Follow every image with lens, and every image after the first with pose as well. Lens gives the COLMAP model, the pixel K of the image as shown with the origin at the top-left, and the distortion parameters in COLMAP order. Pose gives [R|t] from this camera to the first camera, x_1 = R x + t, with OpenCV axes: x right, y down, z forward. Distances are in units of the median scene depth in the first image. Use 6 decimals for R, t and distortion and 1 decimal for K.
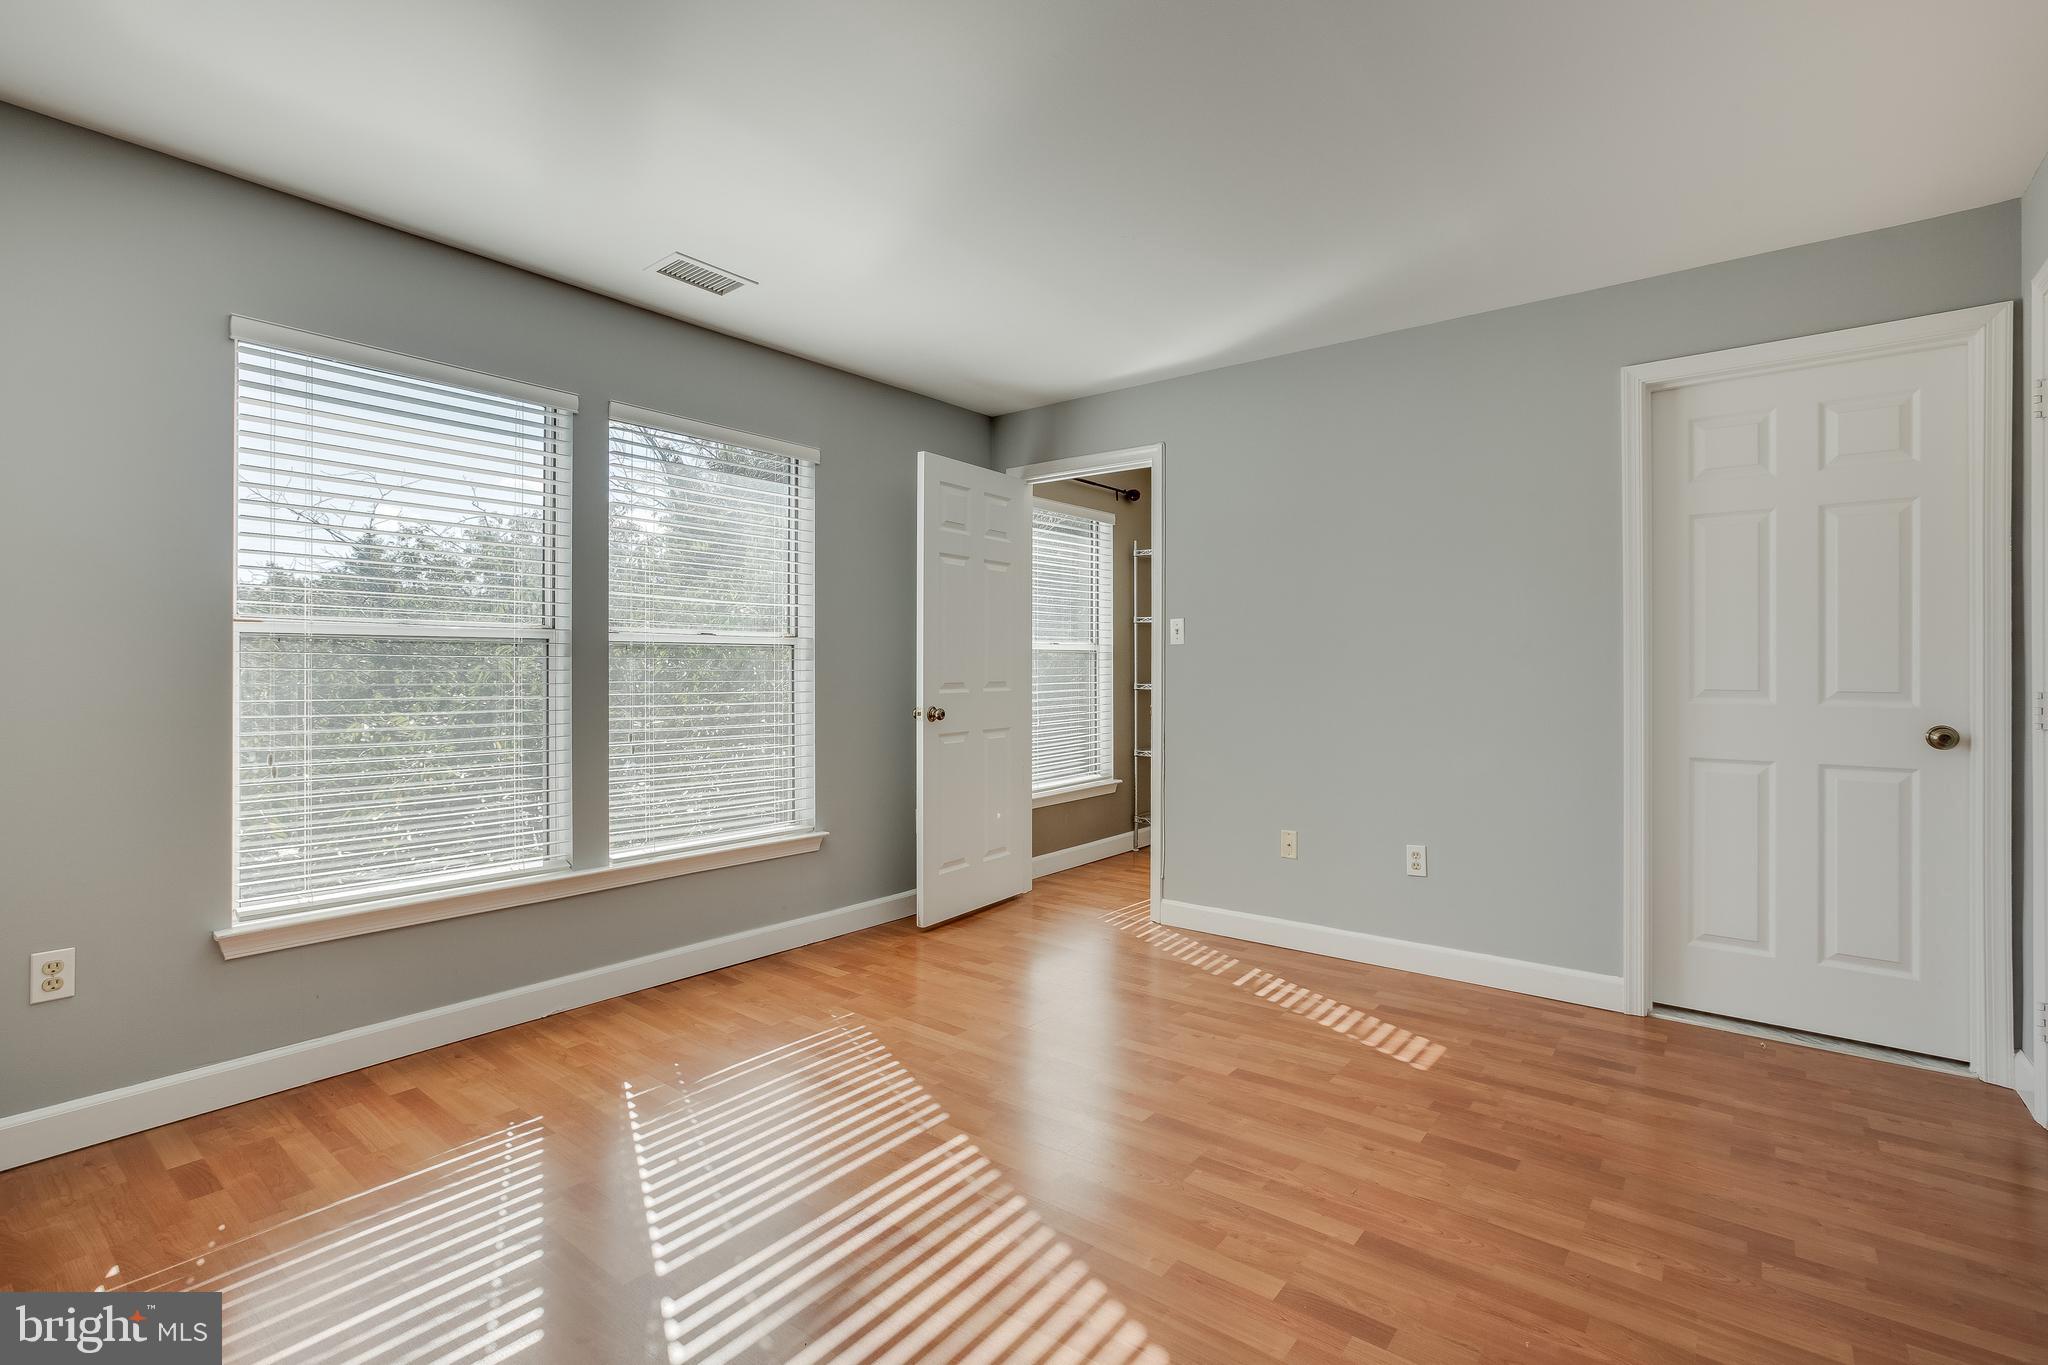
lens RADIAL K [[926.7, 0, 1019.0], [0, 926.7, 671.2], [0, 0, 1]] dist [-0.032114, 0.012593]
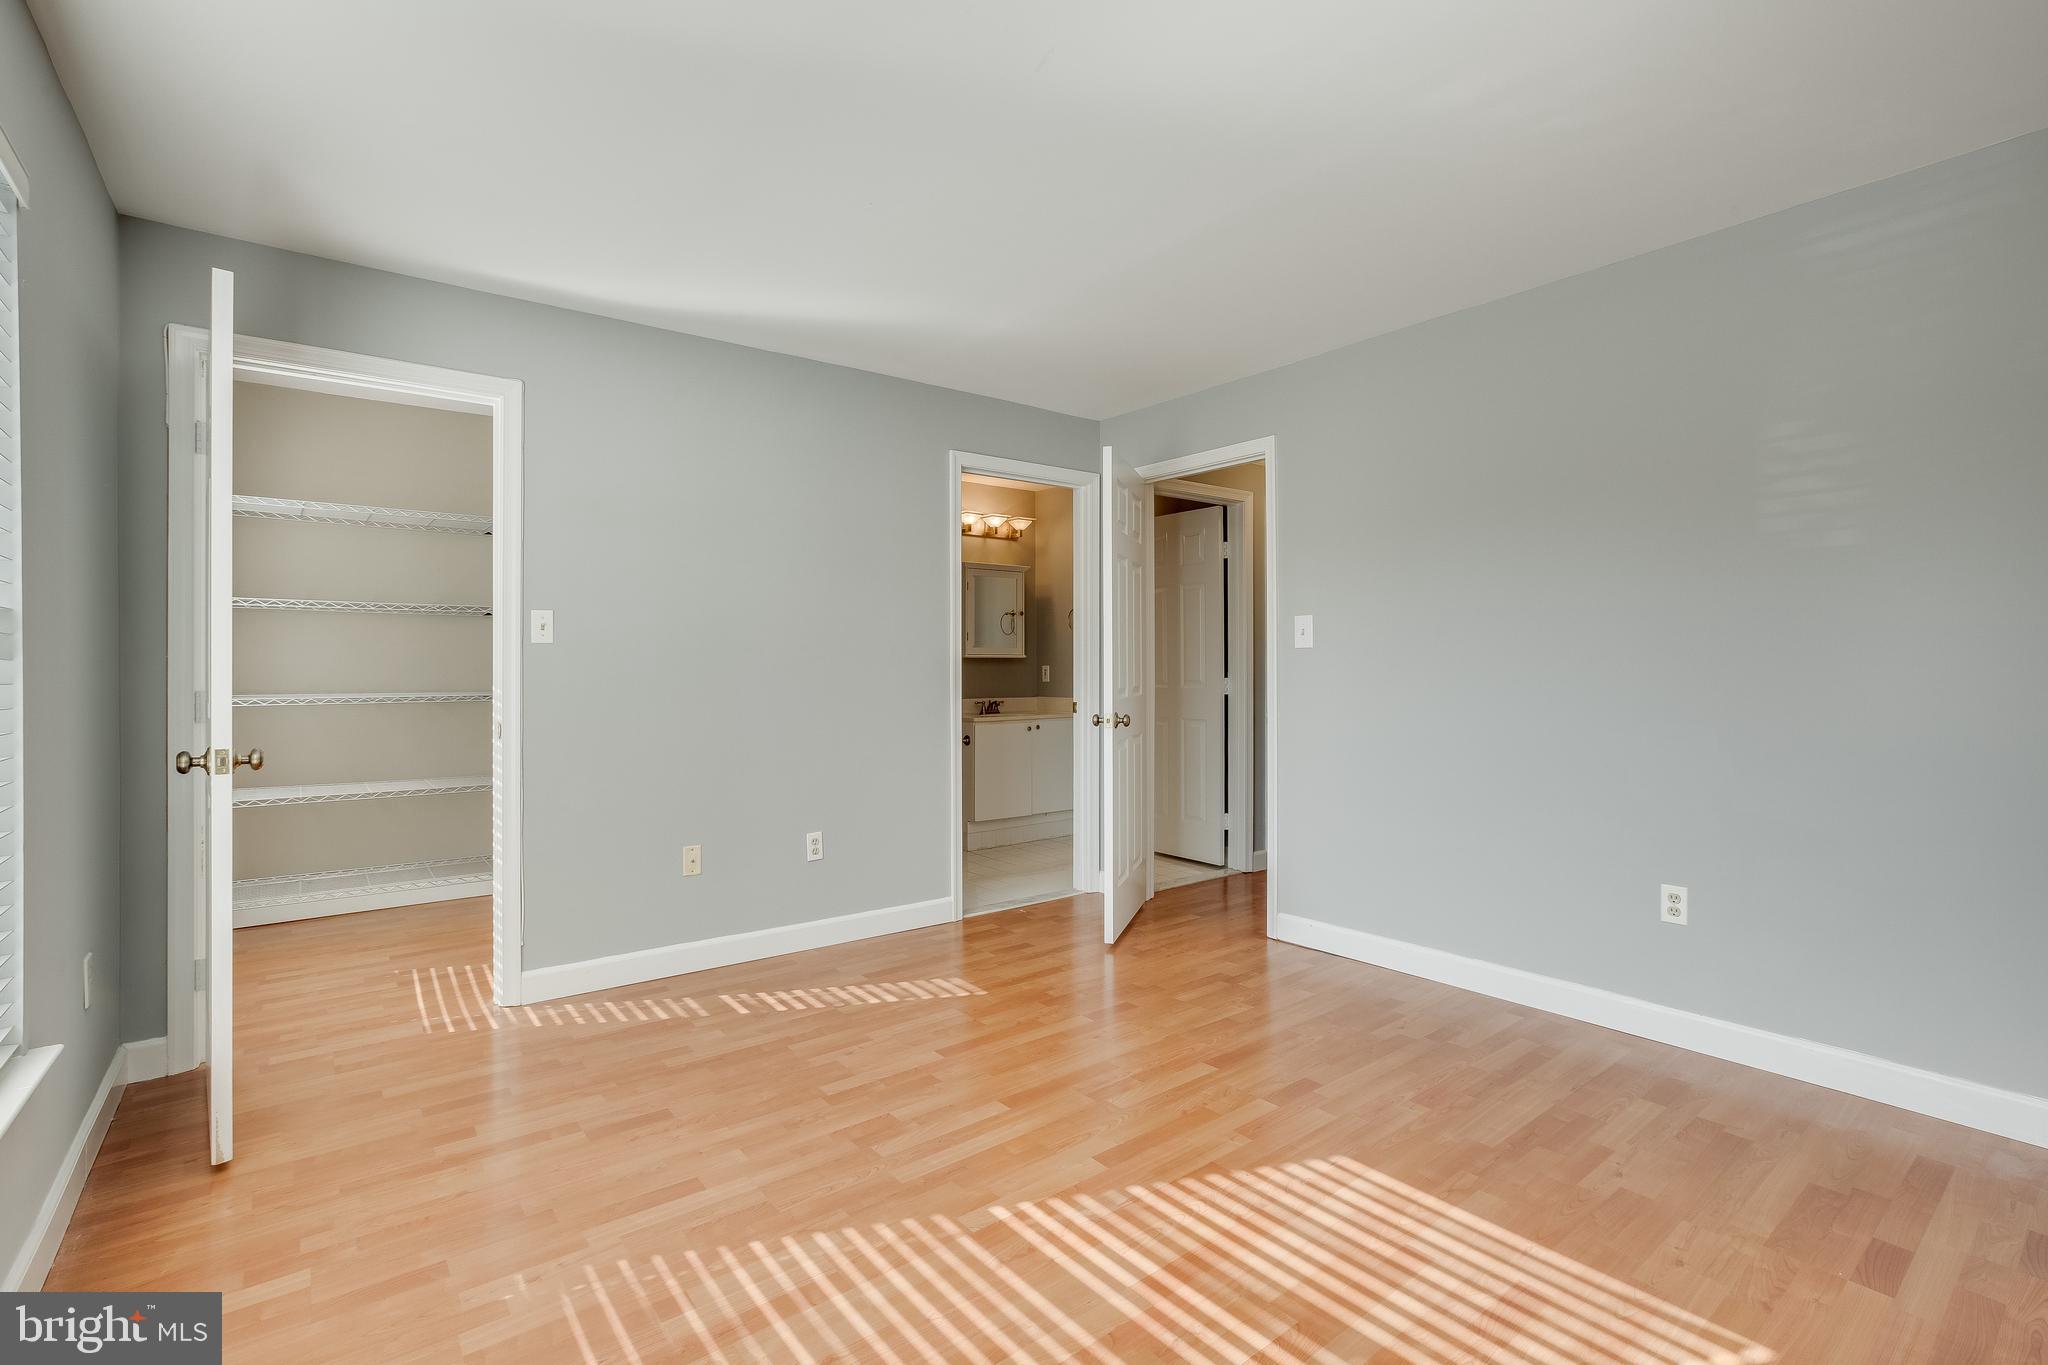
lens RADIAL K [[926.7, 0, 1019.0], [0, 926.7, 671.2], [0, 0, 1]] dist [-0.032114, 0.012593]
pose [[0.234275, 0.000260, 0.972170, -0.669950], [0.004558, 0.999989, -0.001366, -0.001776], [-0.972160, 0.004751, 0.234271, 0.573059]]
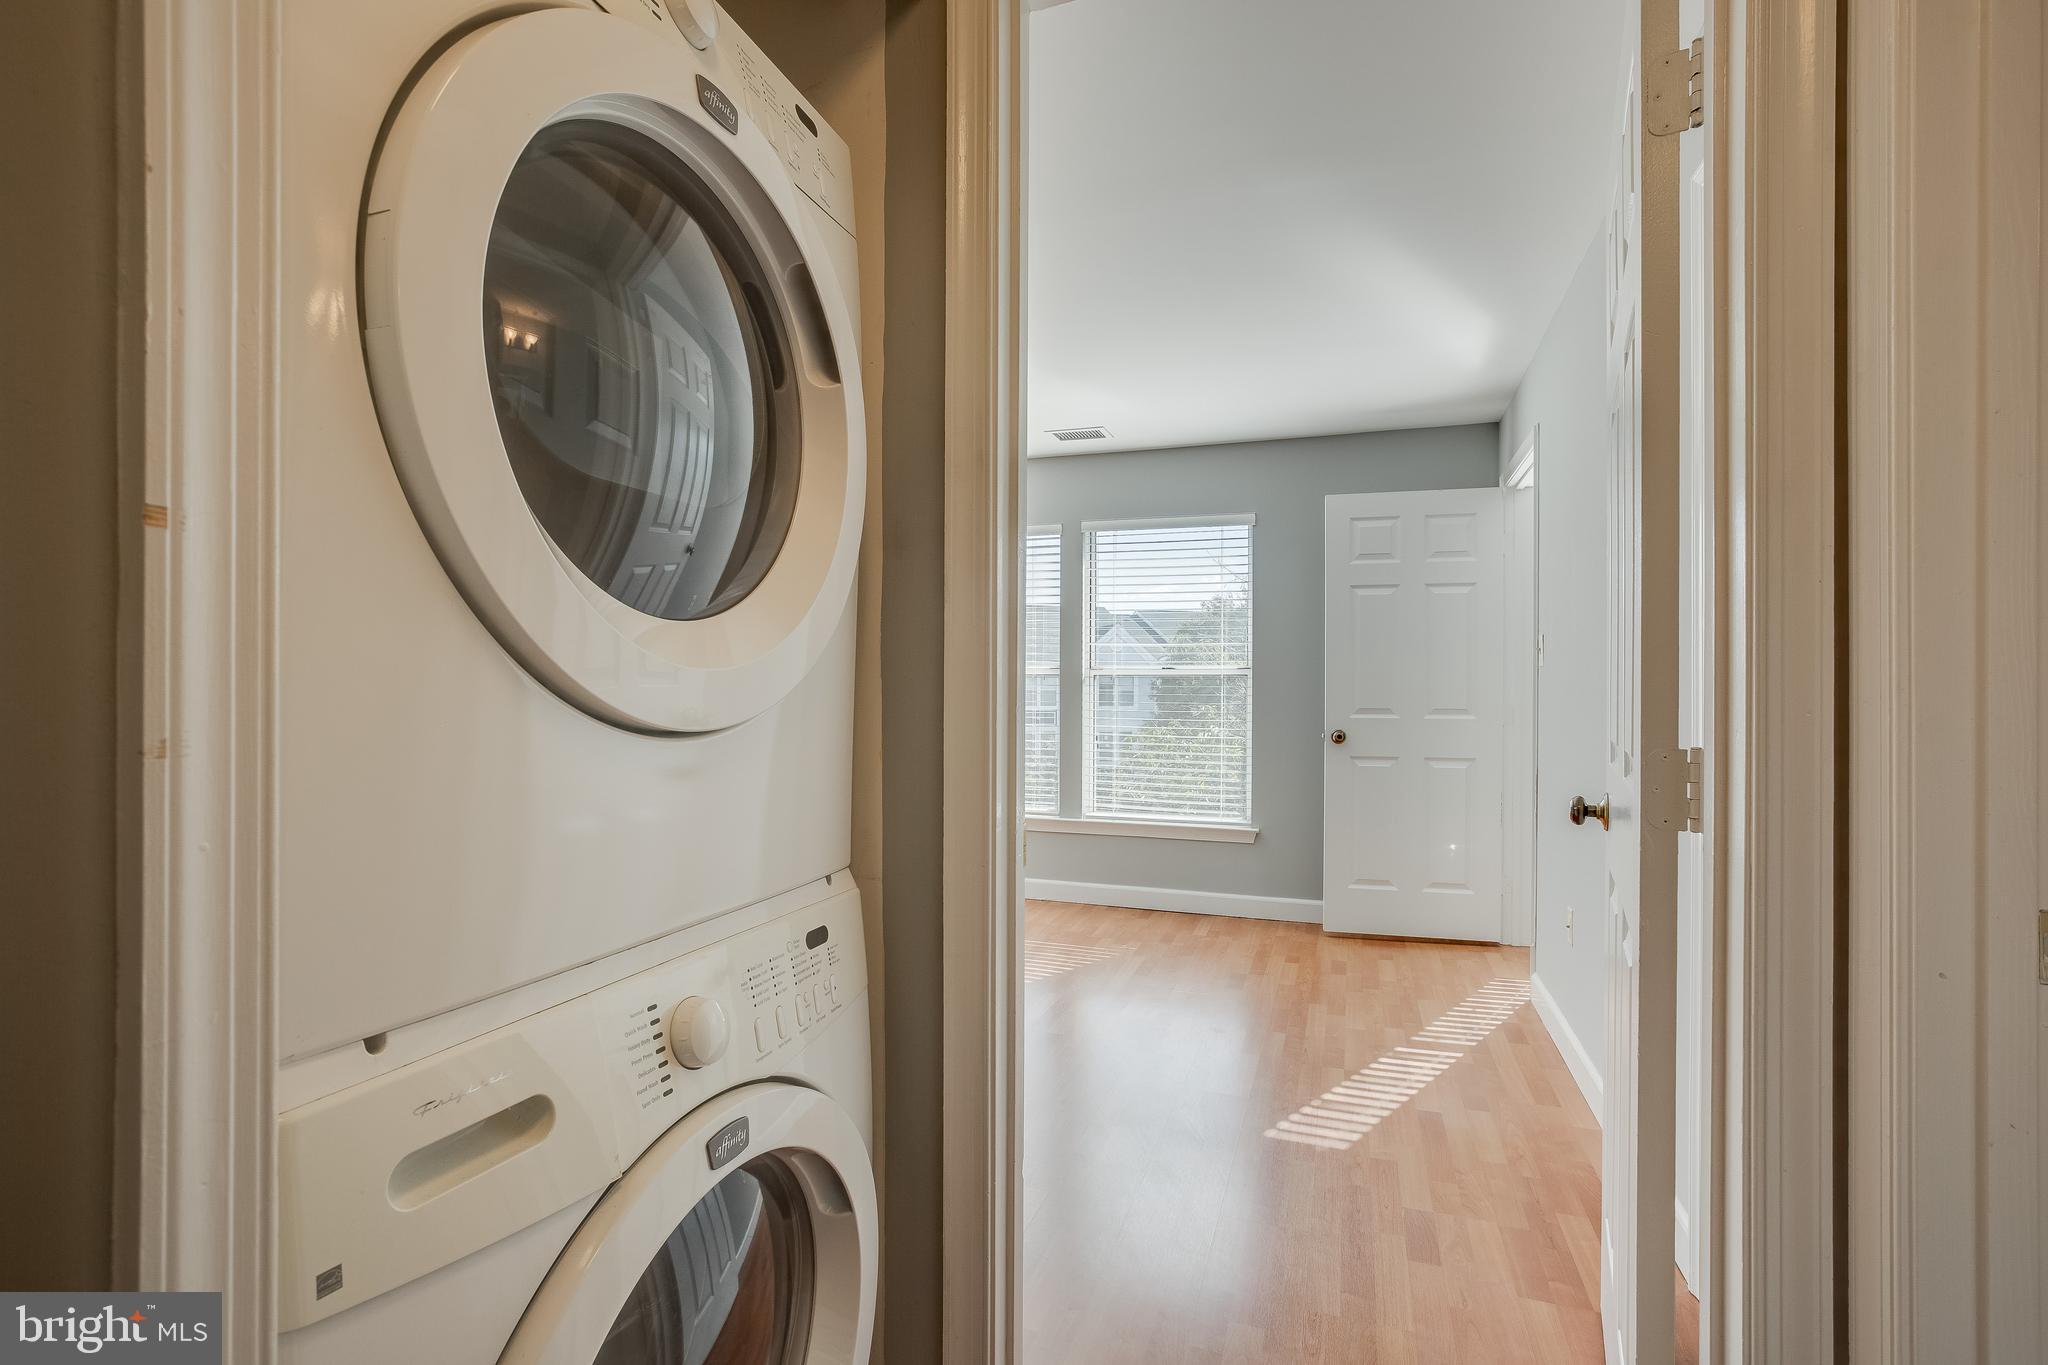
lens RADIAL K [[926.7, 0, 1019.0], [0, 926.7, 671.2], [0, 0, 1]] dist [-0.032114, 0.012593]
pose [[0.323601, -0.016566, -0.946049, 1.080920], [-0.000048, 0.999846, -0.017525, -0.014426], [0.946194, 0.005716, 0.323550, 0.401389]]
